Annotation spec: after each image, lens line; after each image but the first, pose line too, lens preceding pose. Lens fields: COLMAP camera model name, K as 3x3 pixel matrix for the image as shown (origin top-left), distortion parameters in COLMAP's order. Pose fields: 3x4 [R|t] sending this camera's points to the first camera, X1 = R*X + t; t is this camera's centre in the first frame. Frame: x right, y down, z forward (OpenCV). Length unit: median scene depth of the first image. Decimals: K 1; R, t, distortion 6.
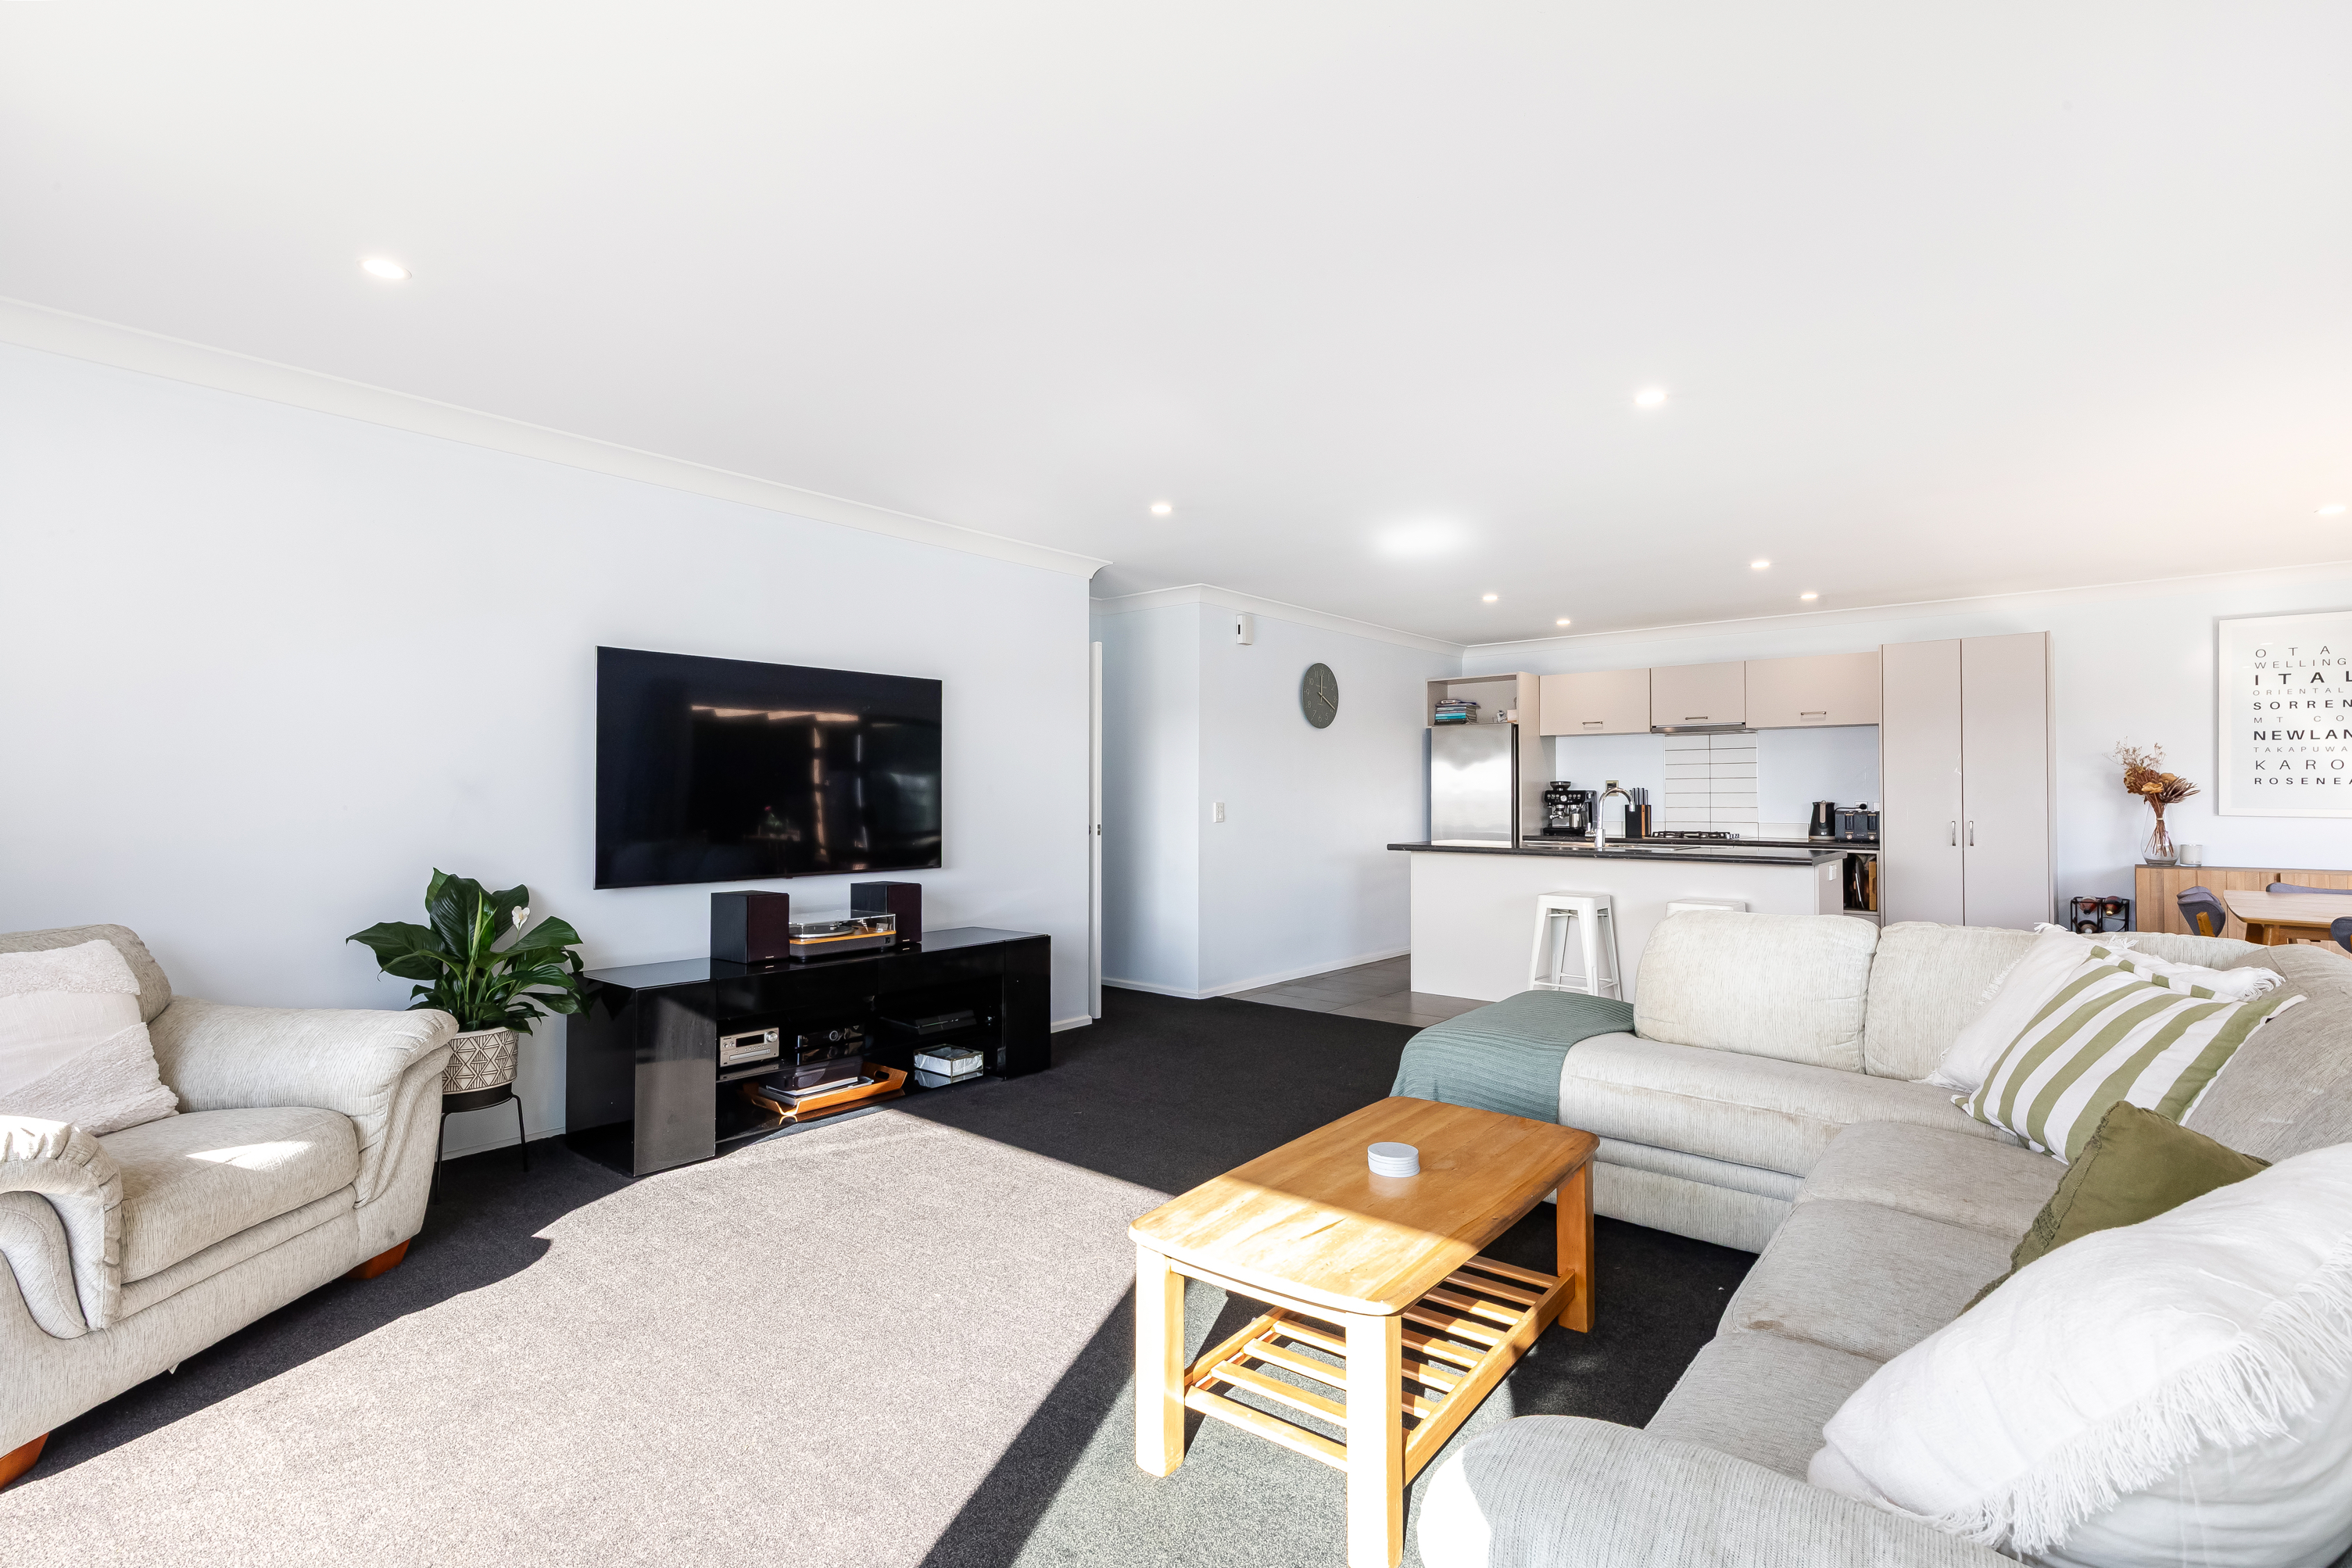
lens RADIAL K [[1086.4, 0, 1182.2], [0, 1086.4, 779.9], [0, 0, 1]] dist [-0.000072, 0.000023]
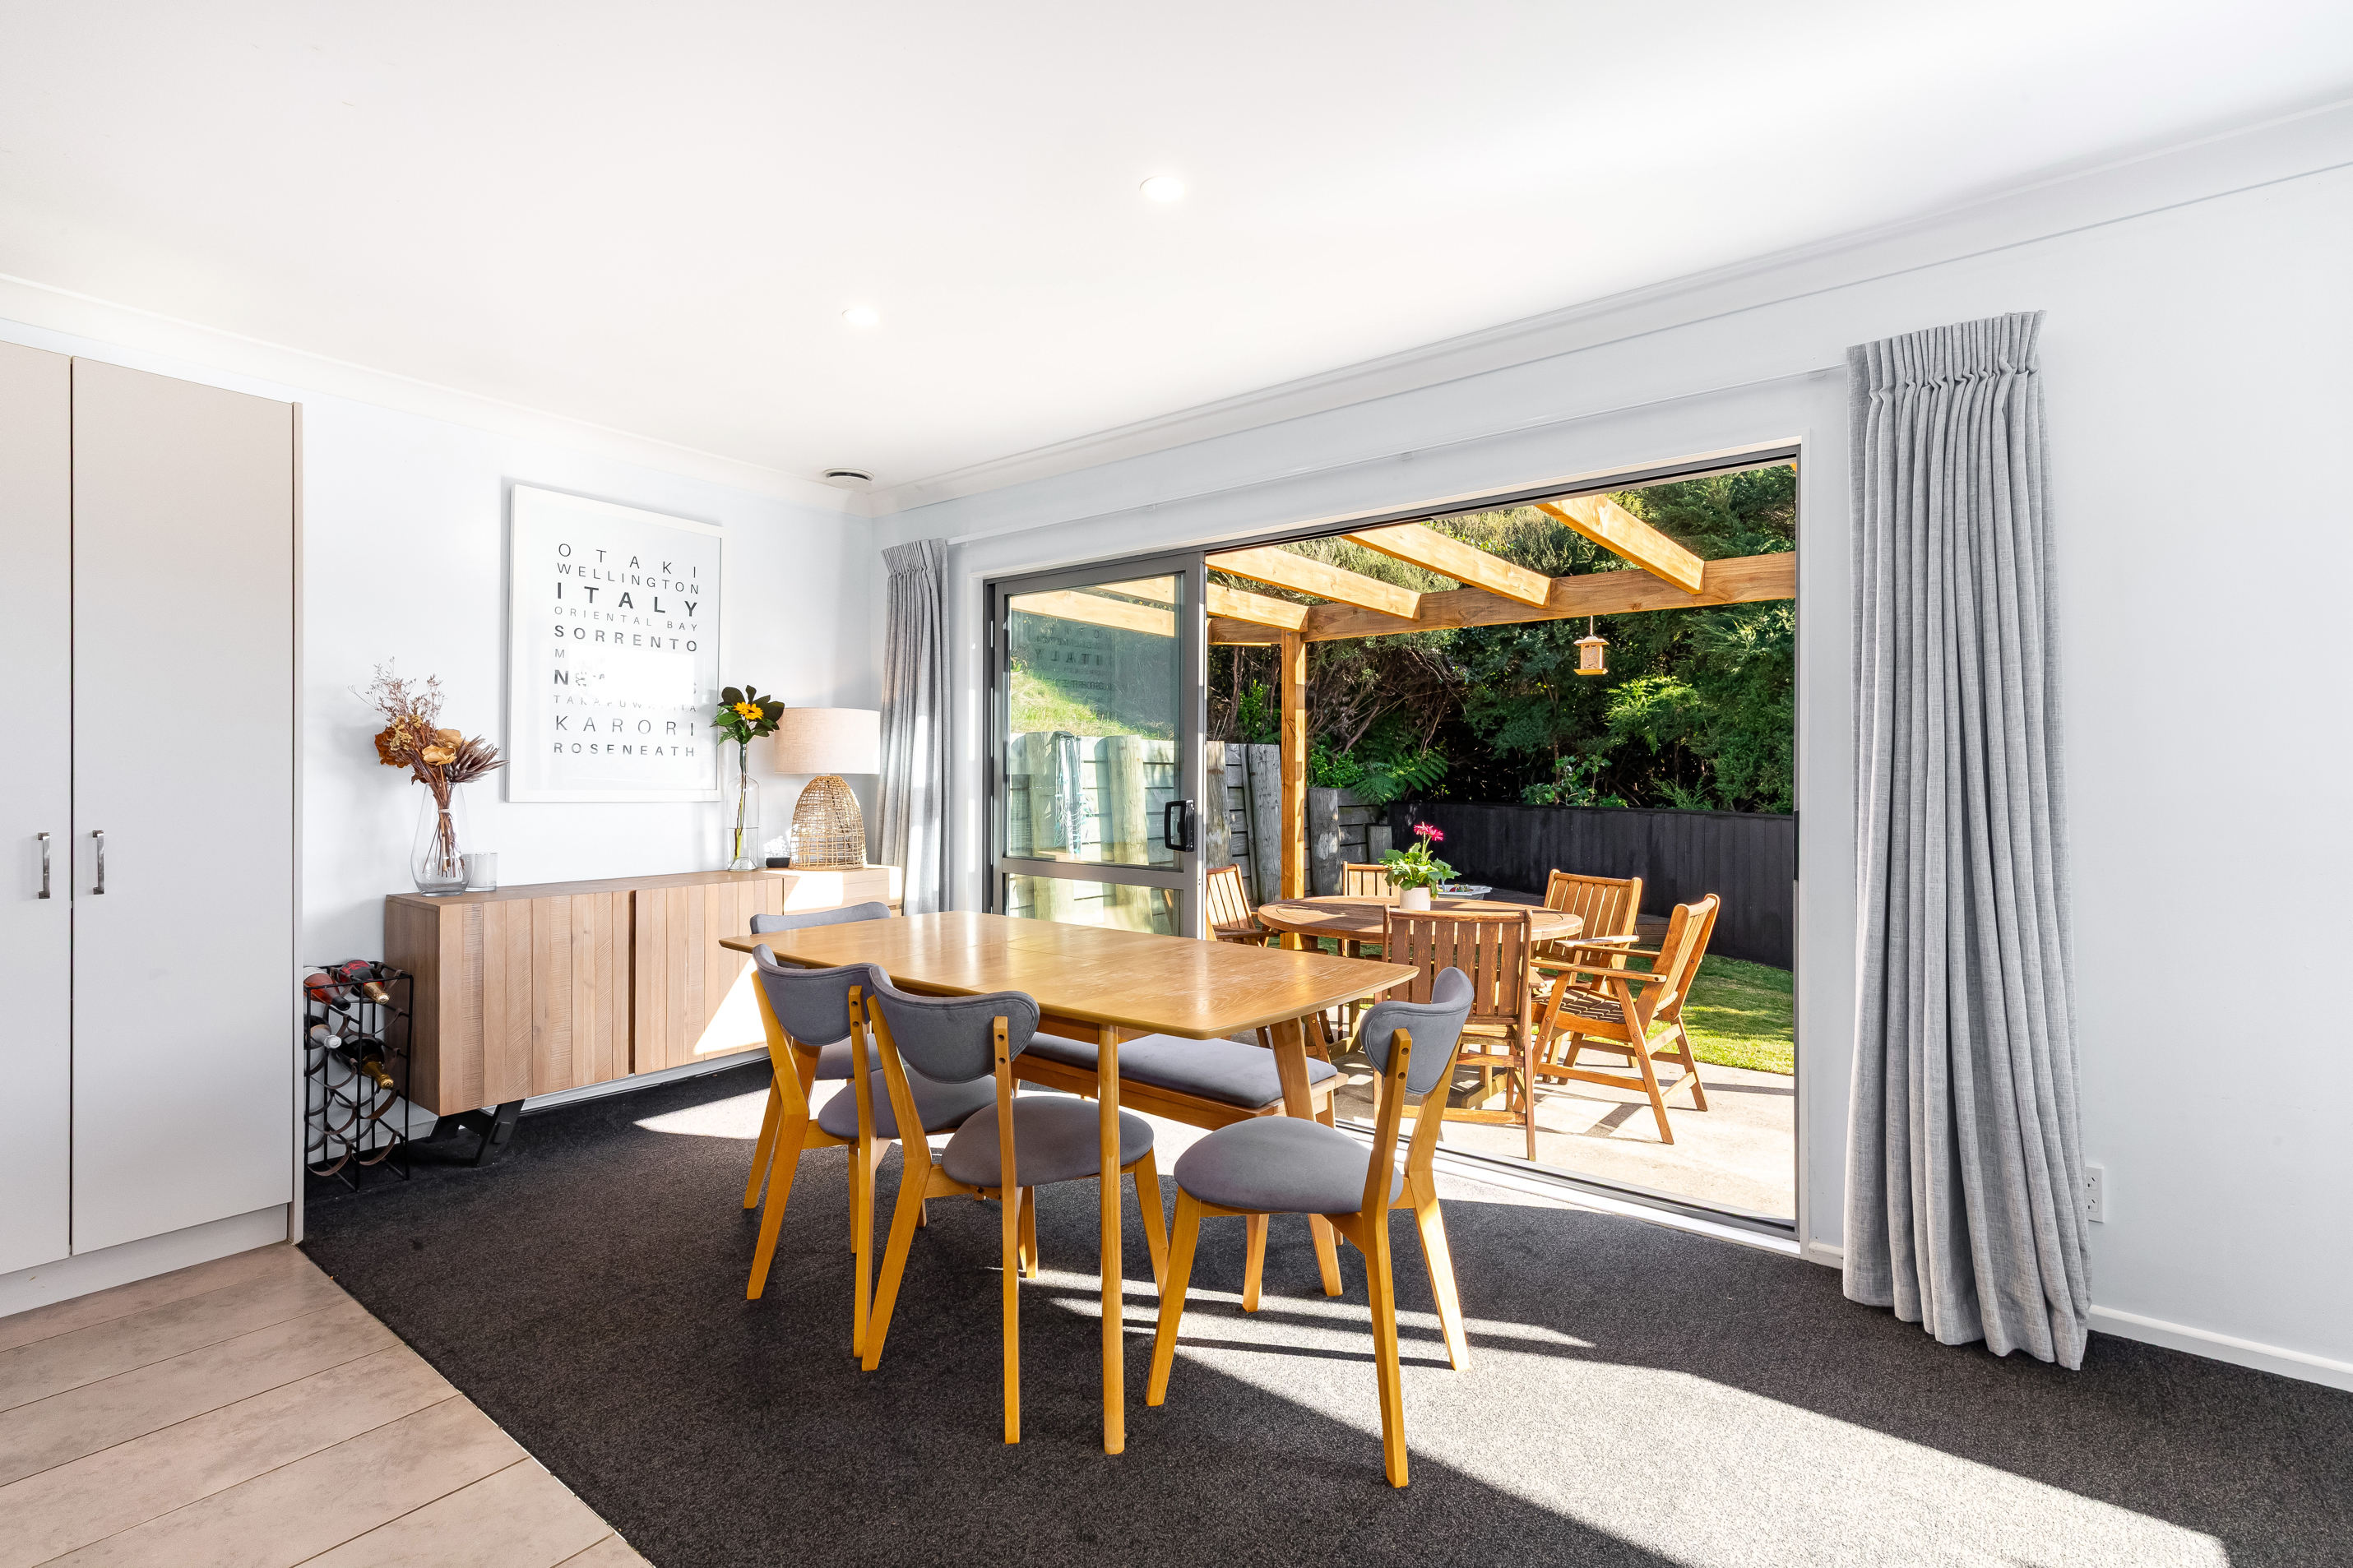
lens RADIAL K [[1079.8, 0, 1176.5], [0, 1079.8, 784.0], [0, 0, 1]] dist [0.013321, 0.000126]
pose [[-0.041676, -0.005625, 0.999115, 0.289768], [-0.018458, 0.999818, 0.004859, 0.010823], [-0.998961, -0.018239, -0.041773, 0.573621]]
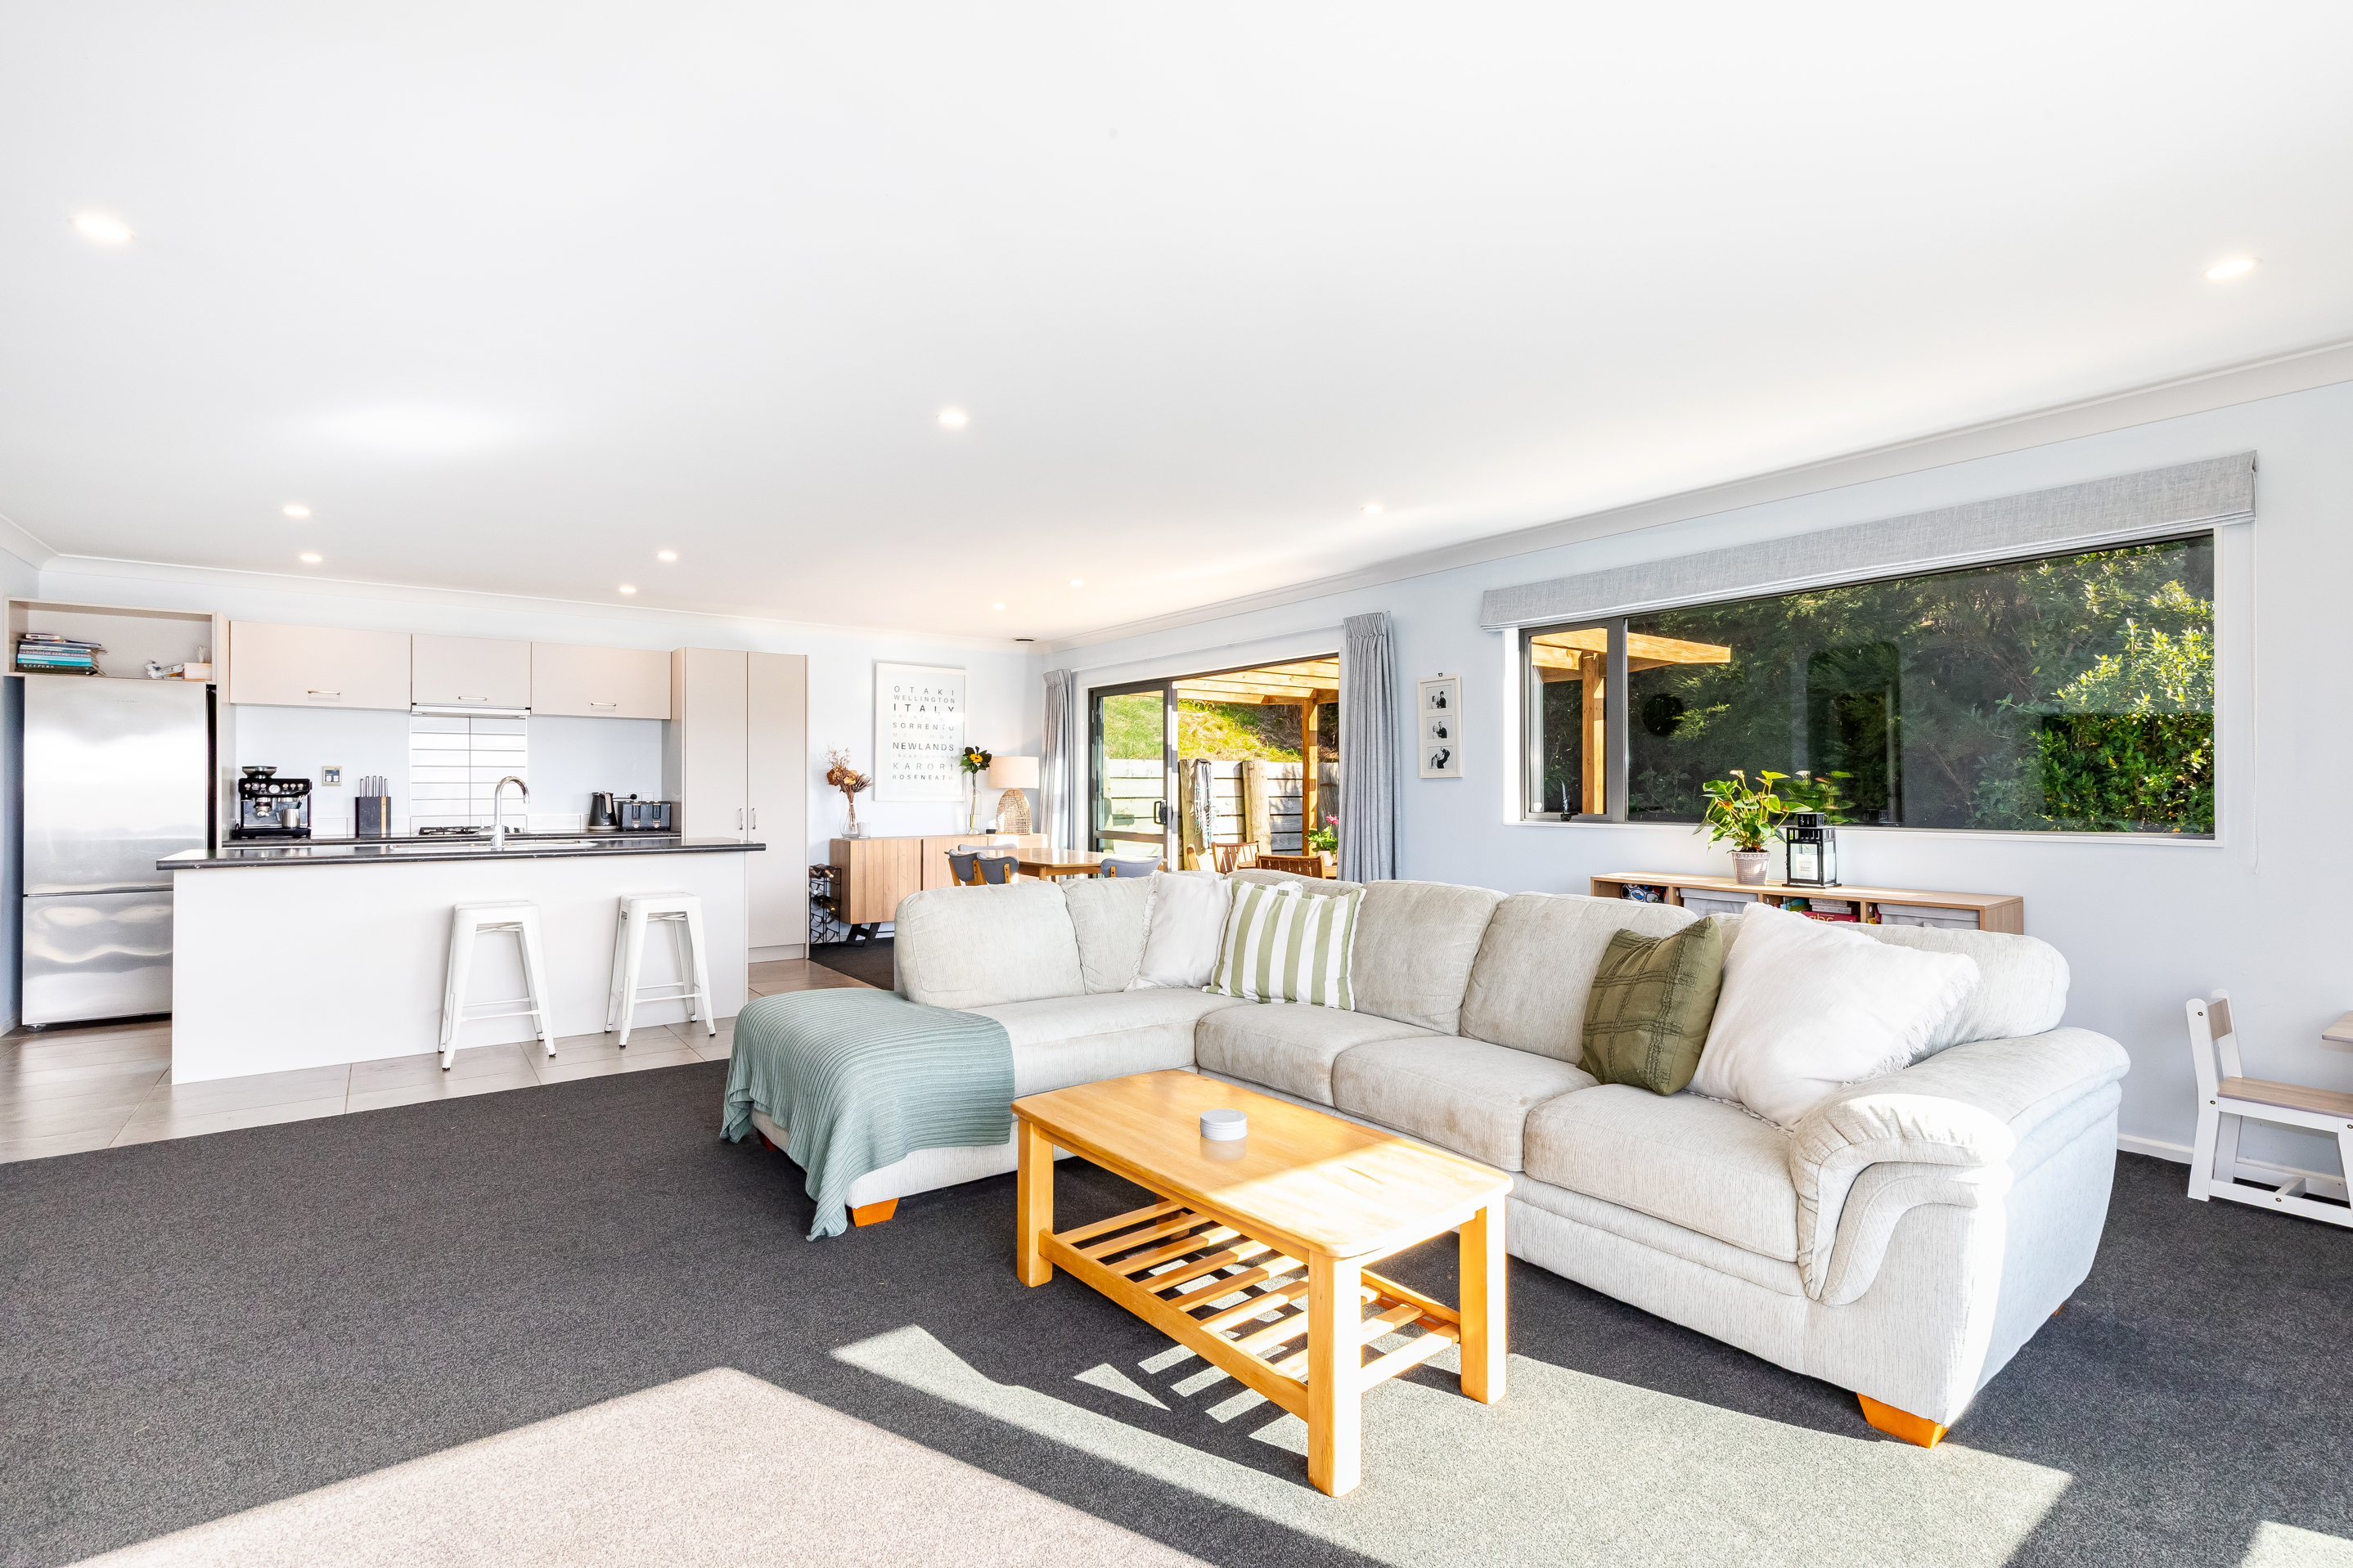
lens RADIAL K [[1070.8, 0, 1186.5], [0, 1070.8, 801.4], [0, 0, 1]] dist [0.002948, 0.000163]
pose [[0.233999, -0.011310, 0.972171, -0.263793], [-0.015898, 0.999754, 0.015458, 0.004765], [-0.972107, -0.019072, 0.233762, 0.250607]]
